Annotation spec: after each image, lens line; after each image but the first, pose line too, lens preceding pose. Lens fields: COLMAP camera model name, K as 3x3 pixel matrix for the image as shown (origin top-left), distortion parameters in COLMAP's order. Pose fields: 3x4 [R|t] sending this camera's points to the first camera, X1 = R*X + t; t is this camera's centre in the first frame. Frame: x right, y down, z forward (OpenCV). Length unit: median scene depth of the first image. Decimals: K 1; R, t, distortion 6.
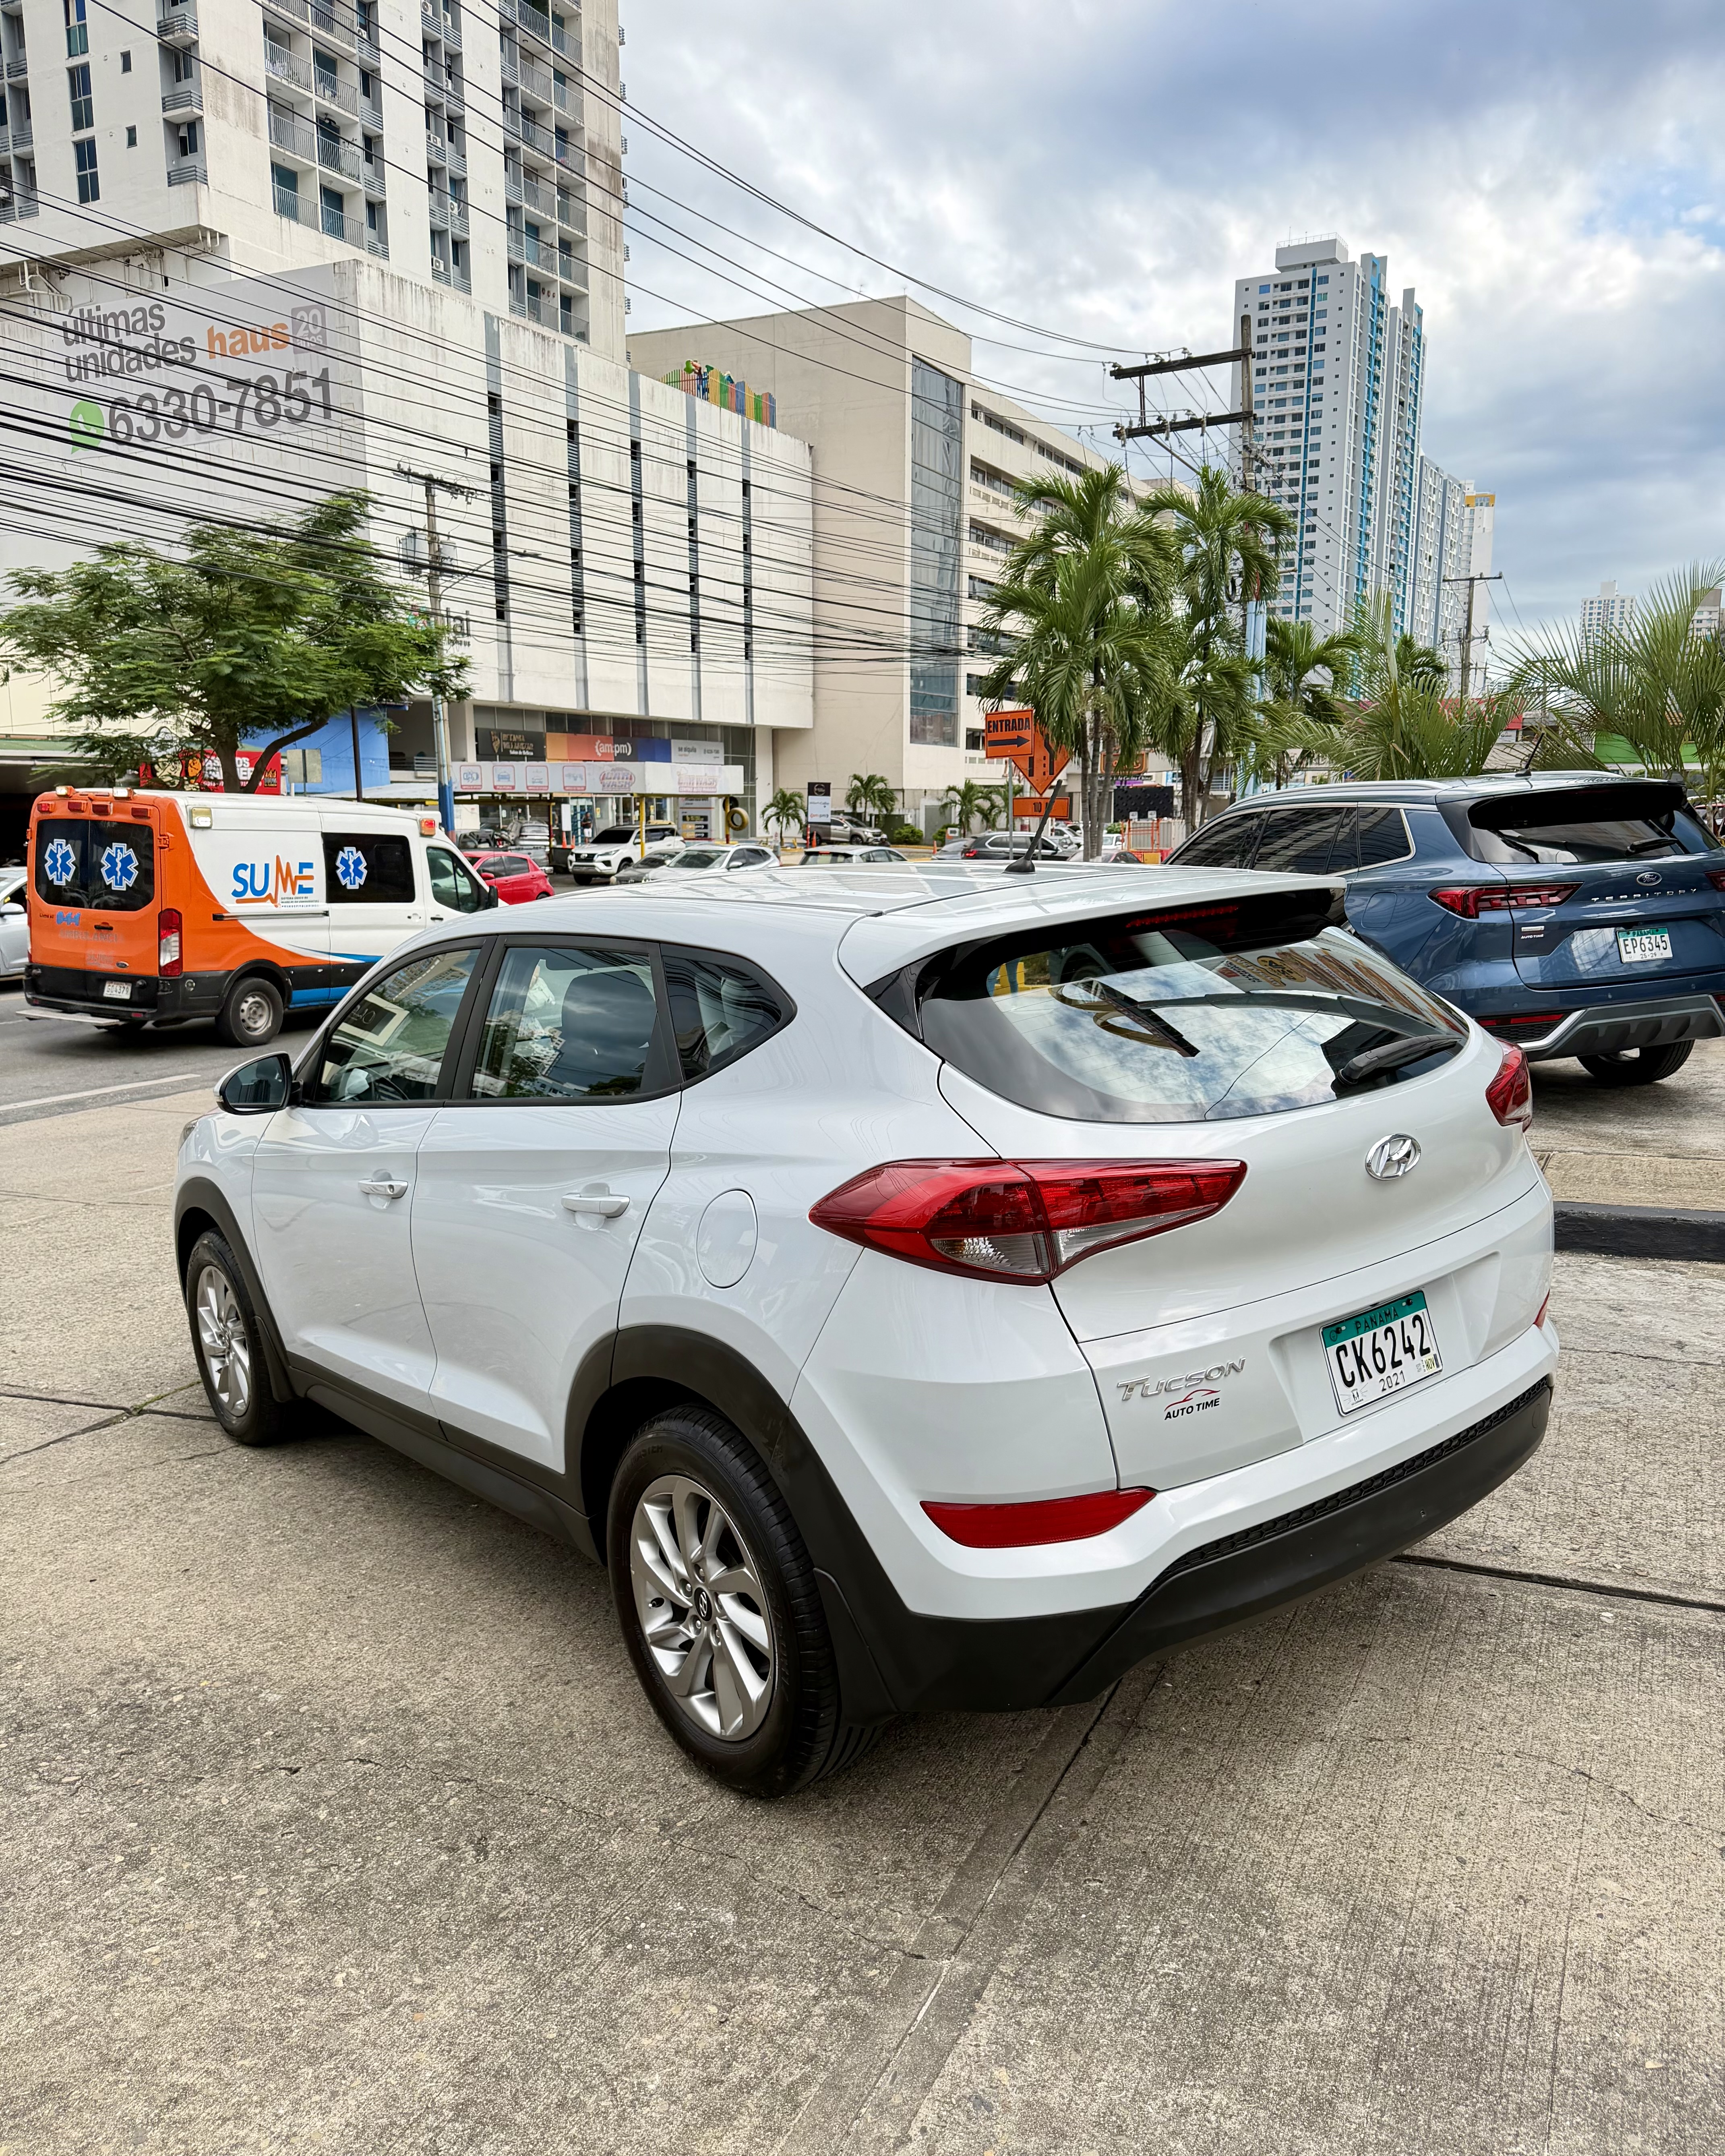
lens RADIAL K [[1618.4, 0, 862.5], [0, 1618.4, 1078.0], [0, 0, 1]] dist [-0.001934, -0.004312]
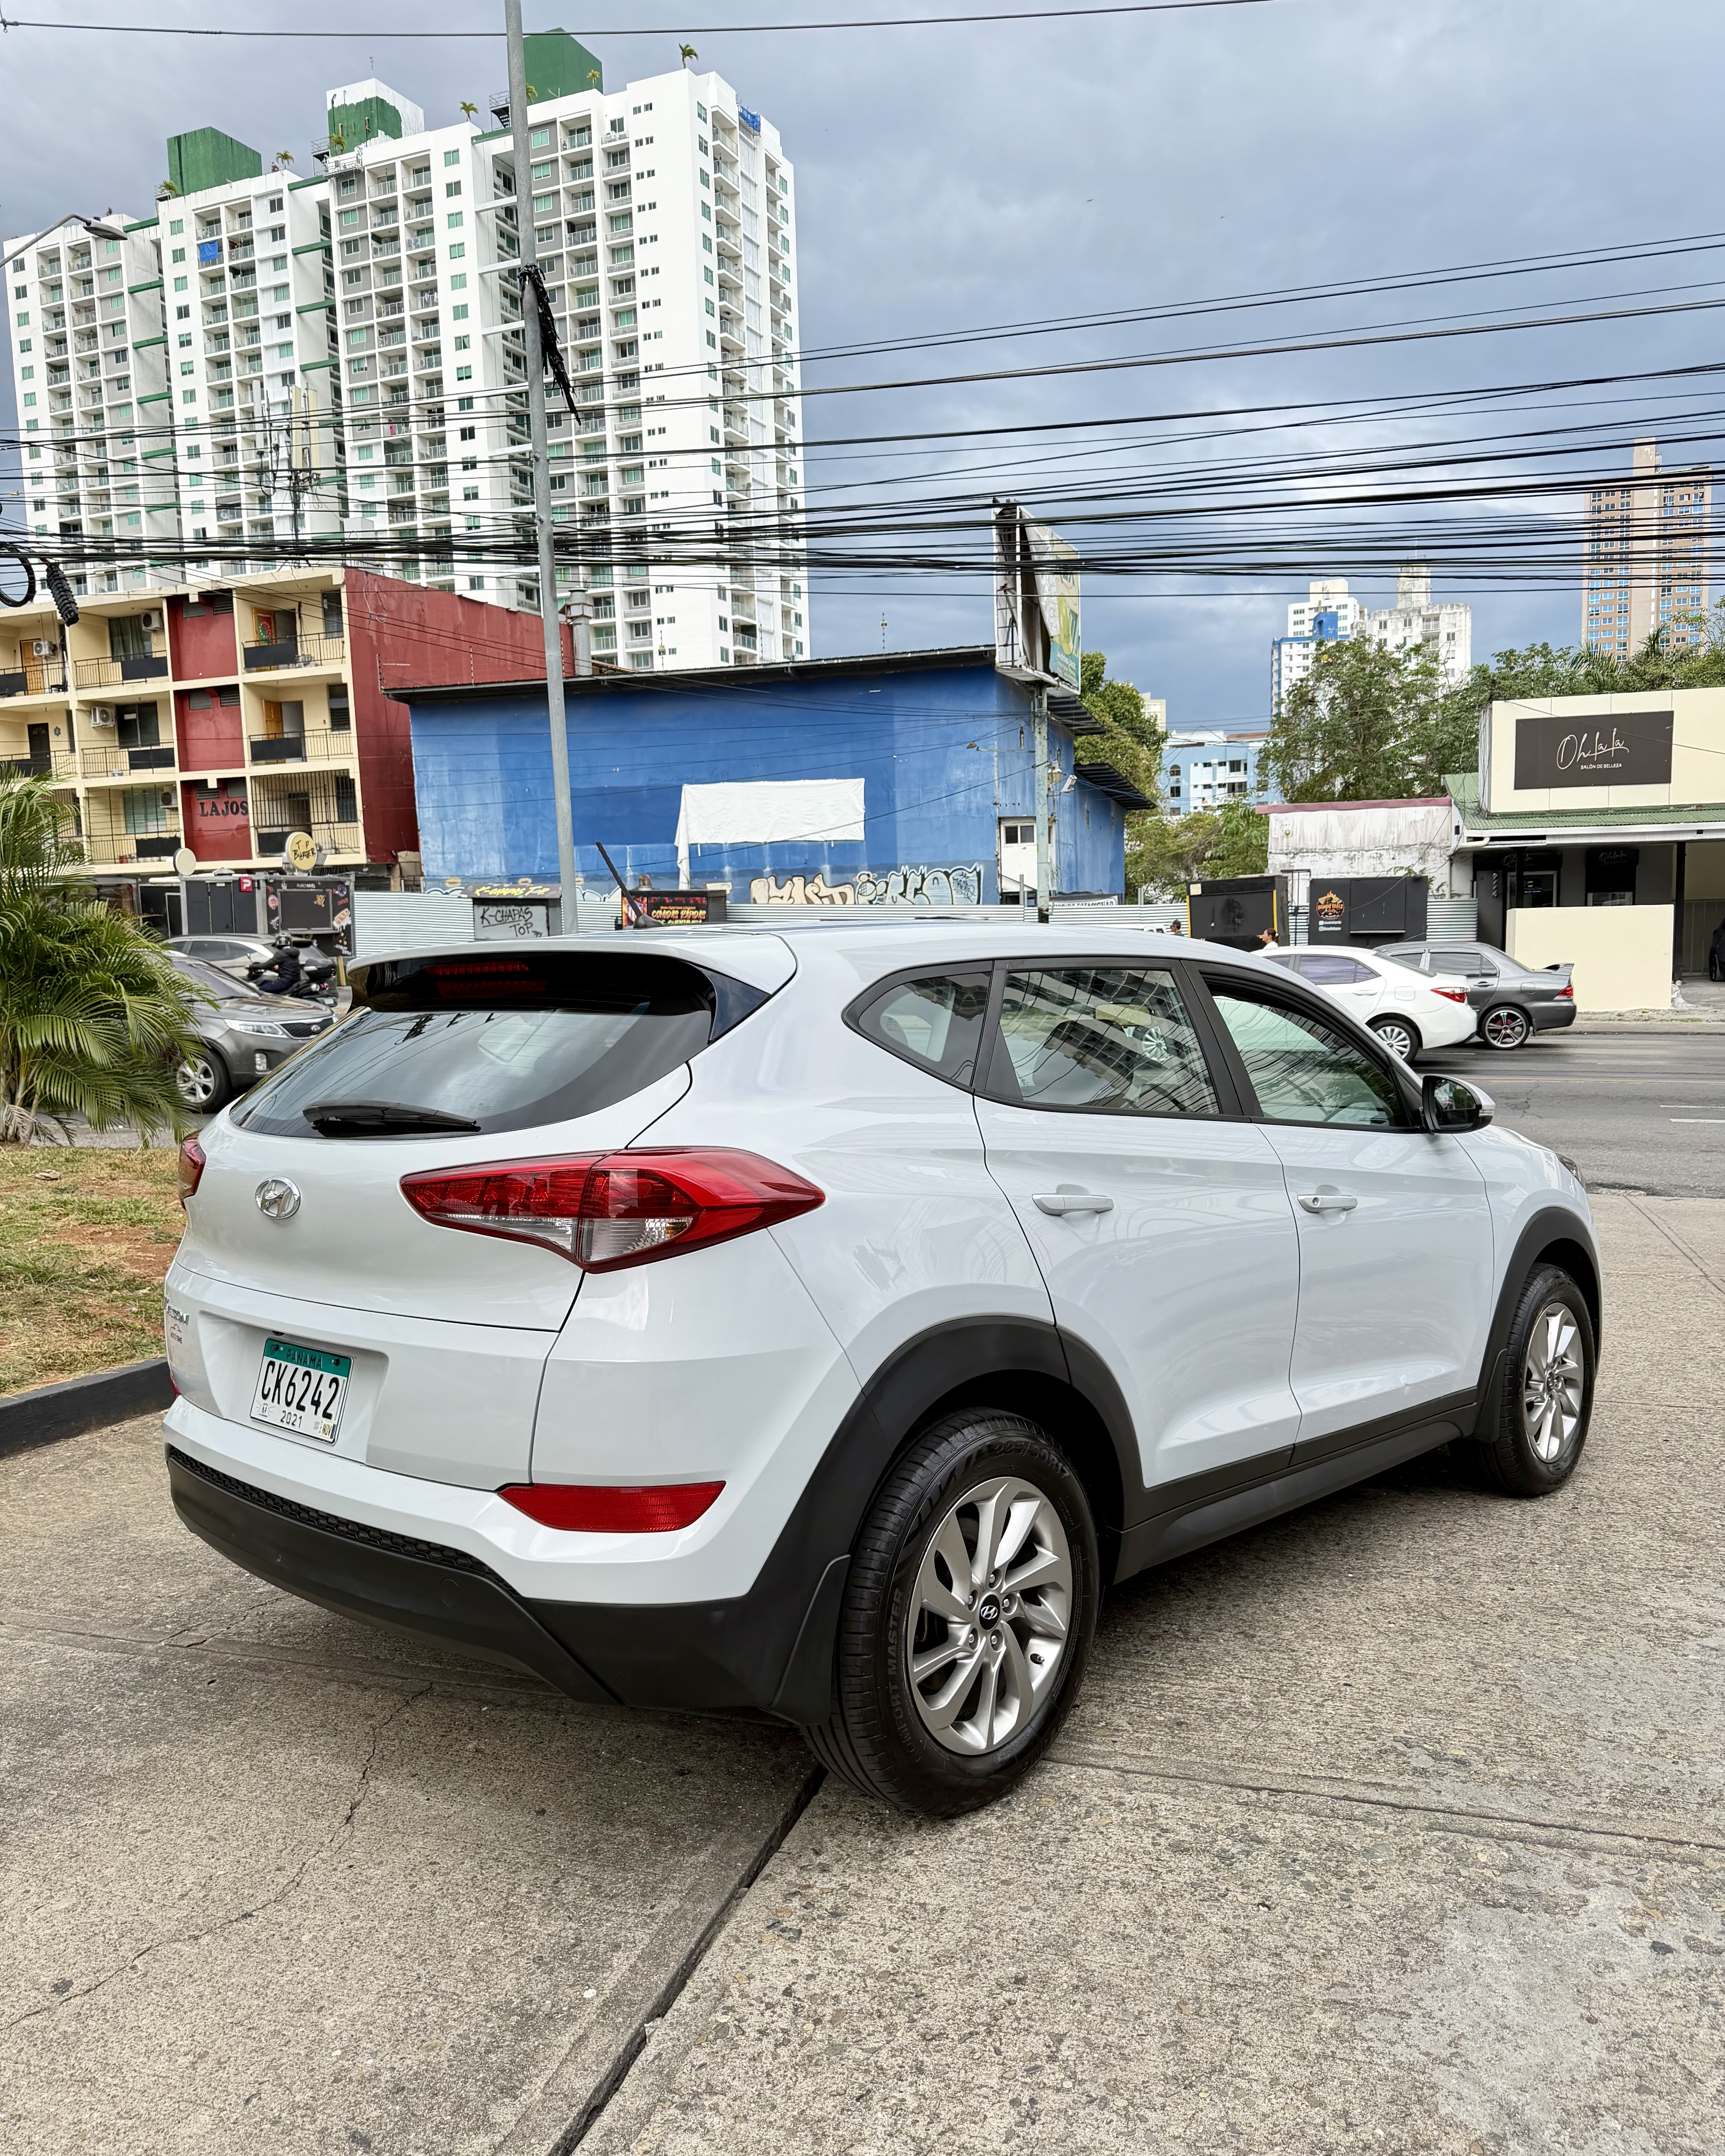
lens RADIAL K [[1618.4, 0, 862.5], [0, 1618.4, 1078.0], [0, 0, 1]] dist [-0.001934, -0.004312]
pose [[0.131296, 0.090027, -0.987247, 1.366603], [-0.127559, 0.989124, 0.073234, -0.149405], [0.983102, 0.116317, 0.141352, 1.179322]]
